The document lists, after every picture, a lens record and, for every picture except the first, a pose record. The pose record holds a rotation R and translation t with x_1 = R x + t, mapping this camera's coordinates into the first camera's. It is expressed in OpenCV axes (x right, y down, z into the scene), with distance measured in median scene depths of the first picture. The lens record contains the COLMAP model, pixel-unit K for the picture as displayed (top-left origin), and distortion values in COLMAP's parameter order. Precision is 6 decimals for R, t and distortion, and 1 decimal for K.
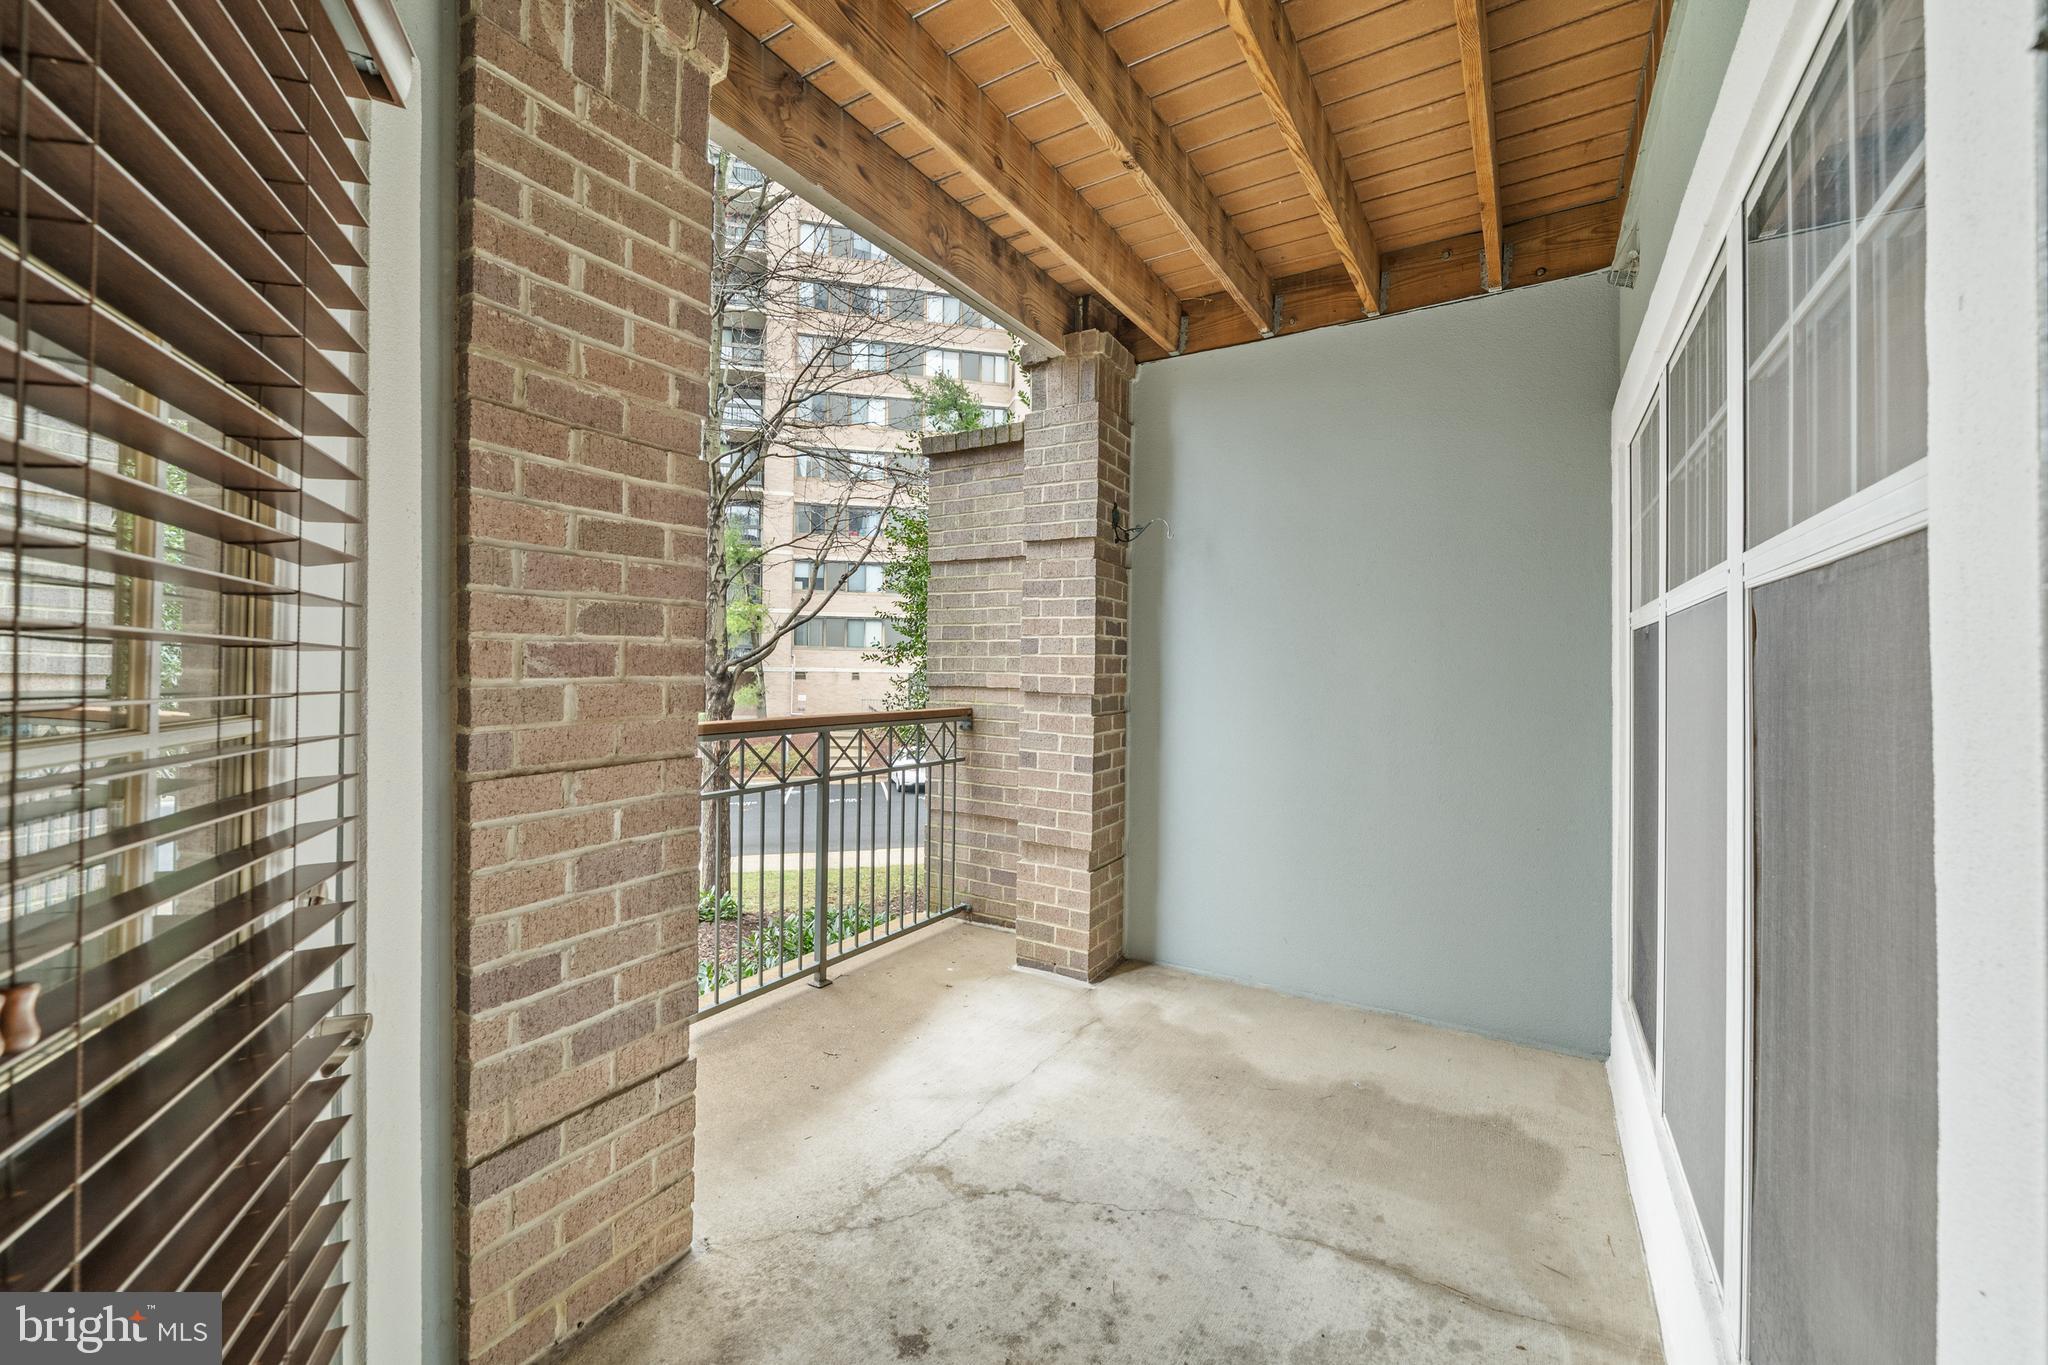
lens RADIAL K [[795.0, 0, 1024.0], [0, 795.0, 665.3], [0, 0, 1]] dist [0.000122, 0.000001]
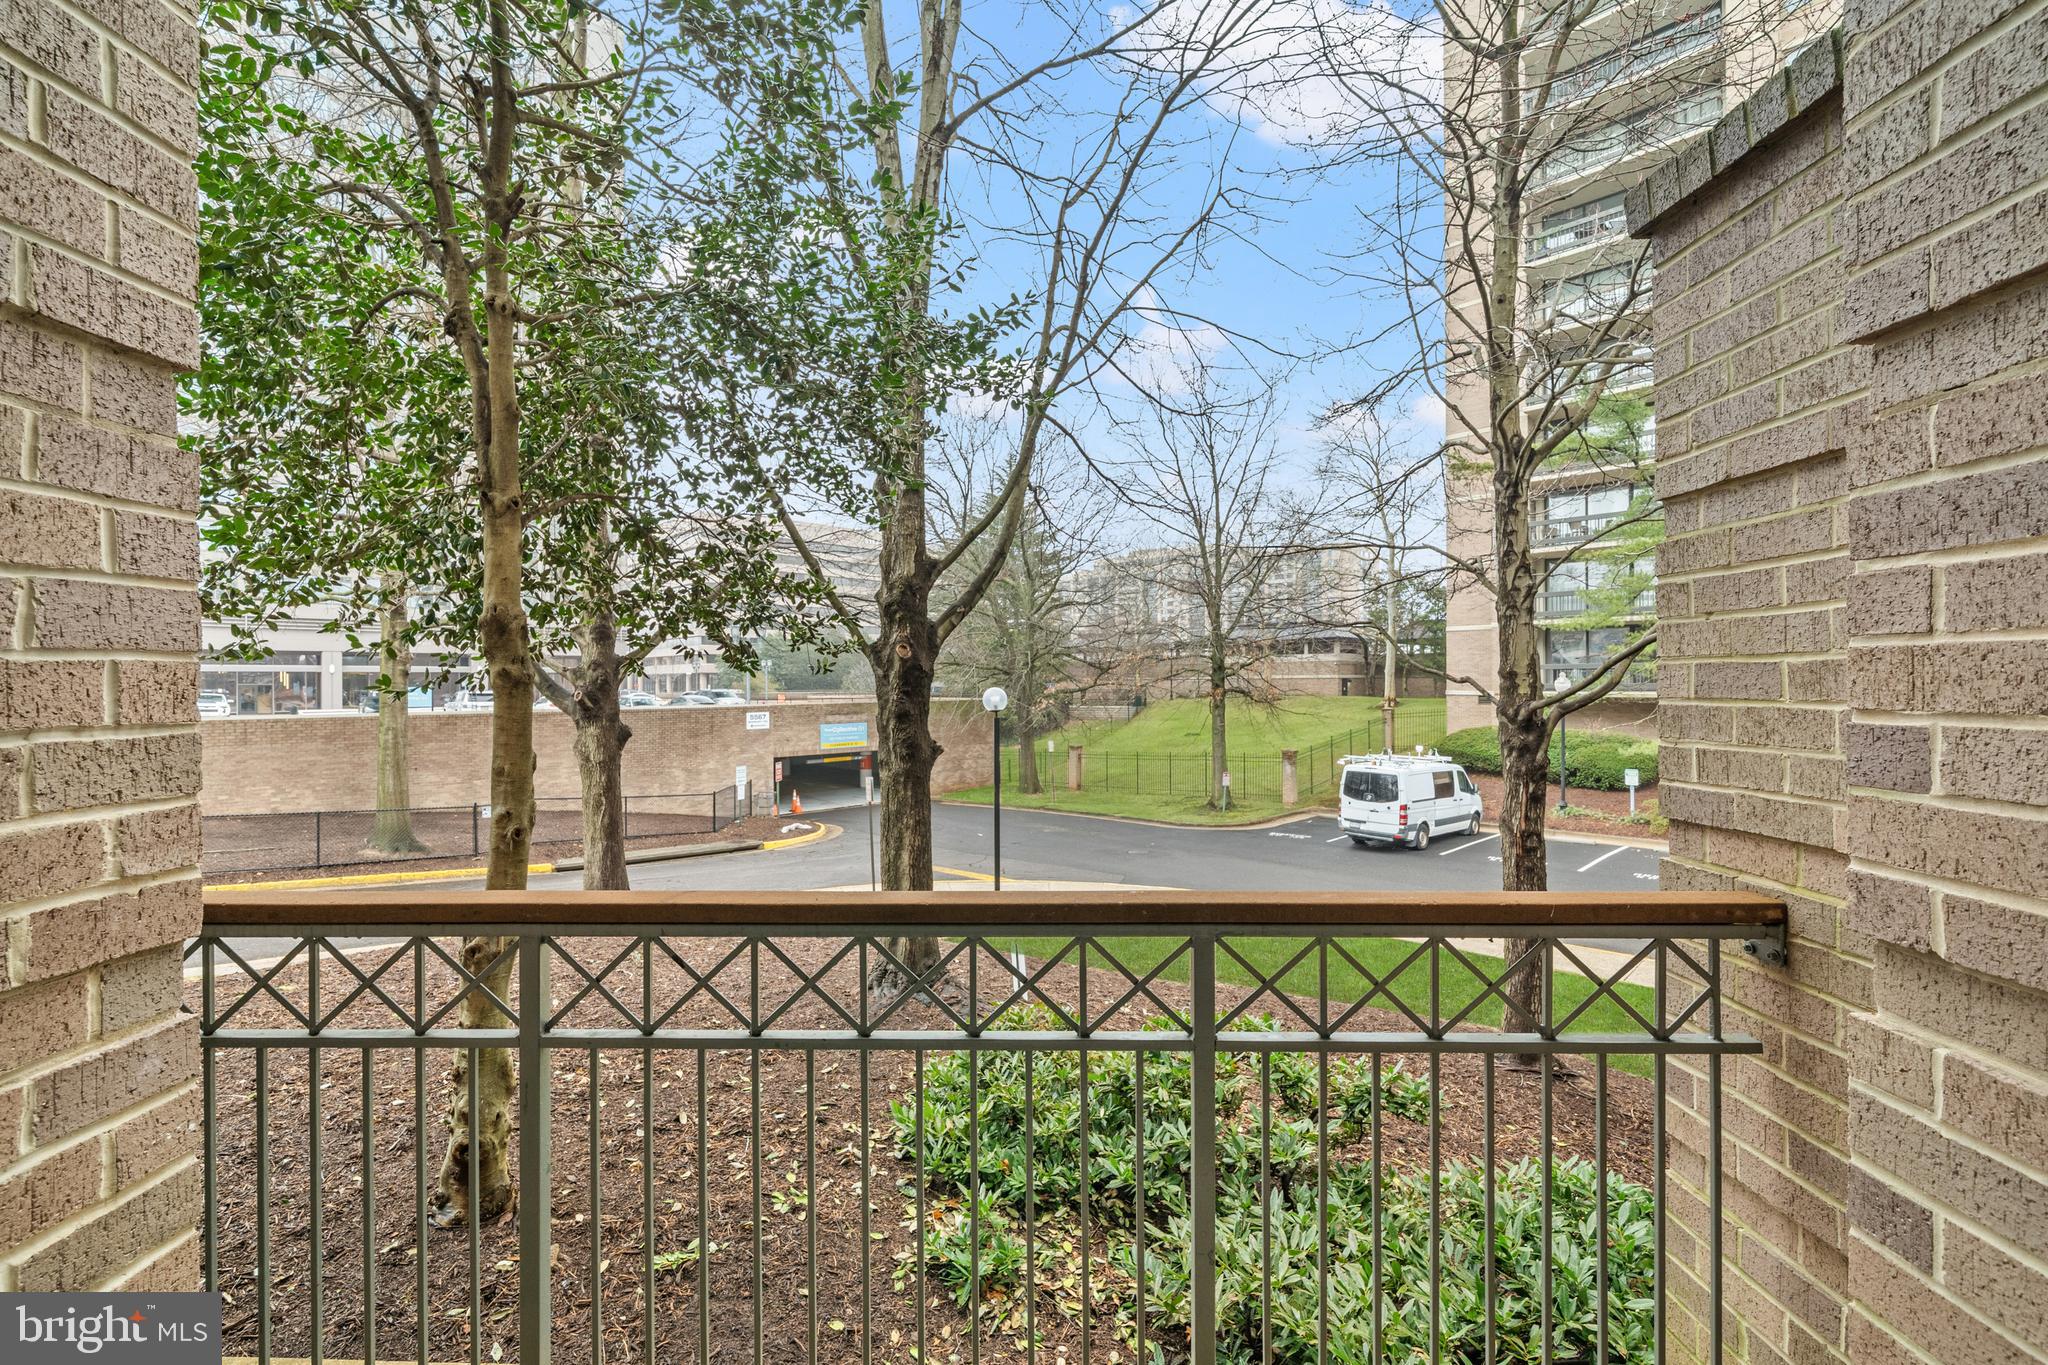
lens RADIAL K [[857.4, 0, 1024.2], [0, 857.4, 676.4], [0, 0, 1]] dist [-0.000630, -0.000086]
pose [[0.525378, -0.019445, -0.850647, 0.076889], [0.006161, 0.999800, -0.019049, -0.038537], [0.850847, 0.004767, 0.525392, 0.535777]]
